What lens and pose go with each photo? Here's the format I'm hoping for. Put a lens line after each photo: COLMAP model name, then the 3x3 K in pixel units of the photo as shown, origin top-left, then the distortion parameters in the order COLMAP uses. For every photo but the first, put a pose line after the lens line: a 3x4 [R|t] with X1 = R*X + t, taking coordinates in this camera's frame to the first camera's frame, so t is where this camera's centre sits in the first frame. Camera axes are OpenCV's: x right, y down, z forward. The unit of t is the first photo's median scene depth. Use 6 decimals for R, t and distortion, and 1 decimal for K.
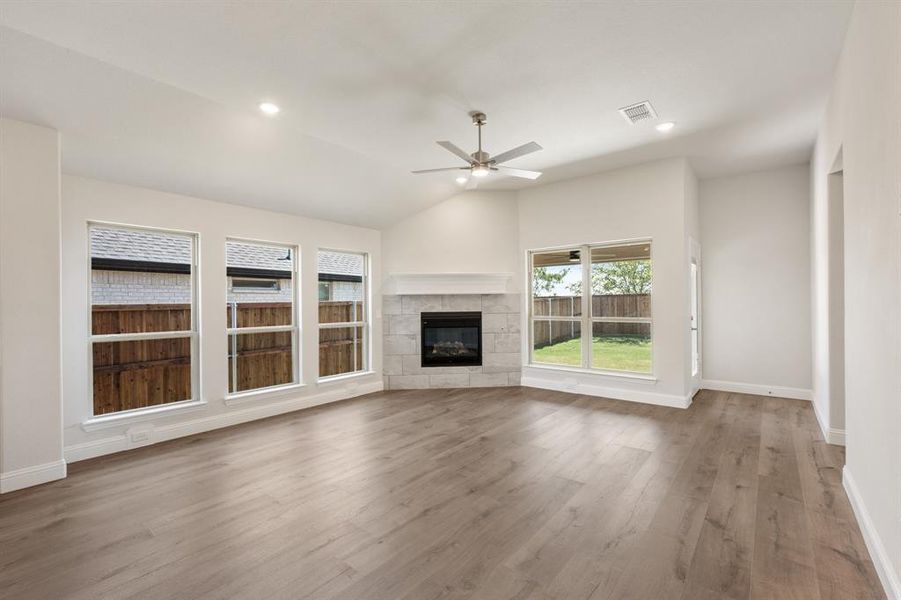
lens RADIAL K [[385.0, 0, 451.6], [0, 385.0, 301.7], [0, 0, 1]] dist [-0.001204, 0.000124]
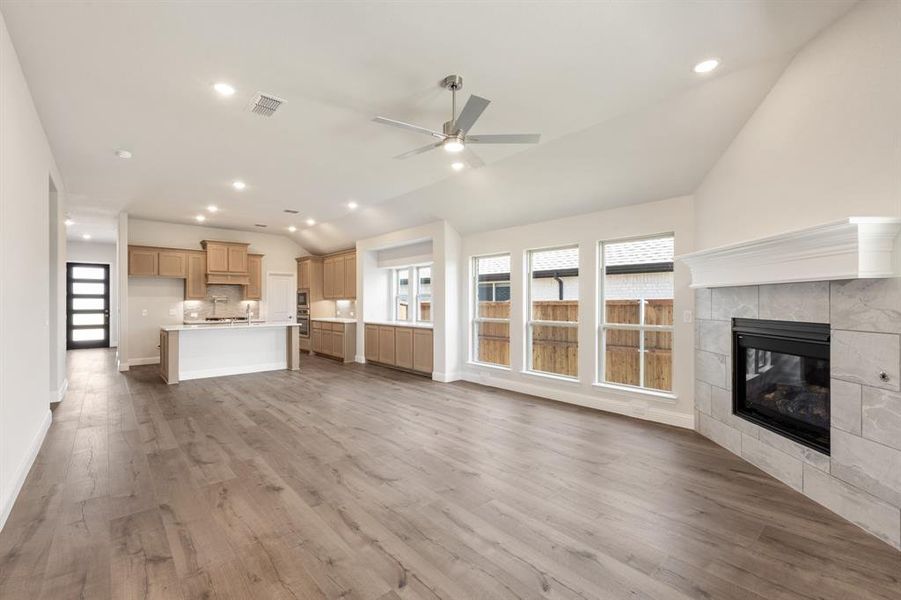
lens RADIAL K [[373.2, 0, 438.0], [0, 373.2, 301.2], [0, 0, 1]] dist [0.000891, 0.000319]
pose [[-0.146694, 0.009210, -0.989139, 0.529981], [0.006486, 0.999944, 0.008348, -0.004059], [0.989161, -0.005191, -0.146746, 0.652861]]
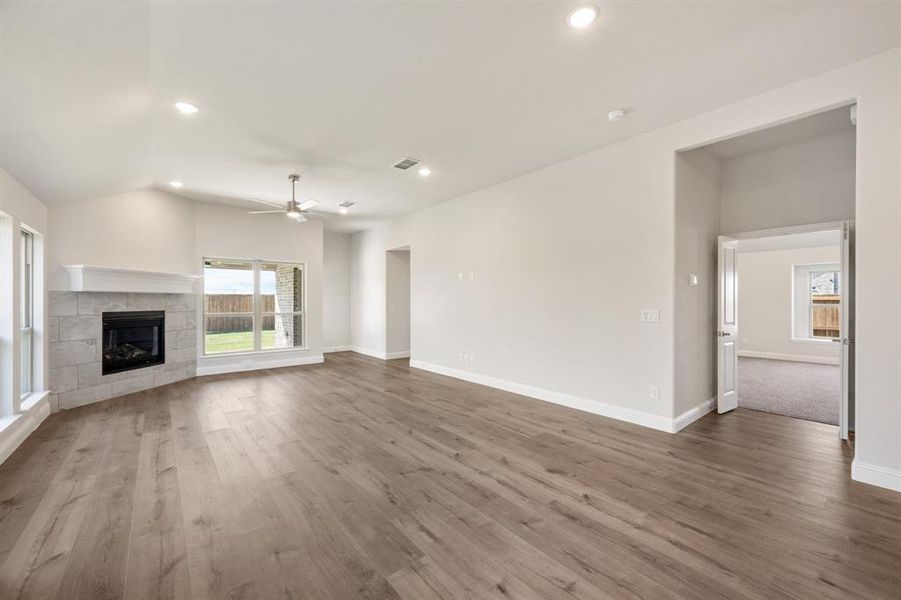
lens RADIAL K [[385.0, 0, 451.6], [0, 385.0, 301.7], [0, 0, 1]] dist [-0.001204, 0.000124]
pose [[0.186506, 0.006851, 0.982430, -0.785383], [-0.001620, 0.999976, -0.006666, 0.008052], [-0.982452, -0.000348, 0.186513, 0.064602]]
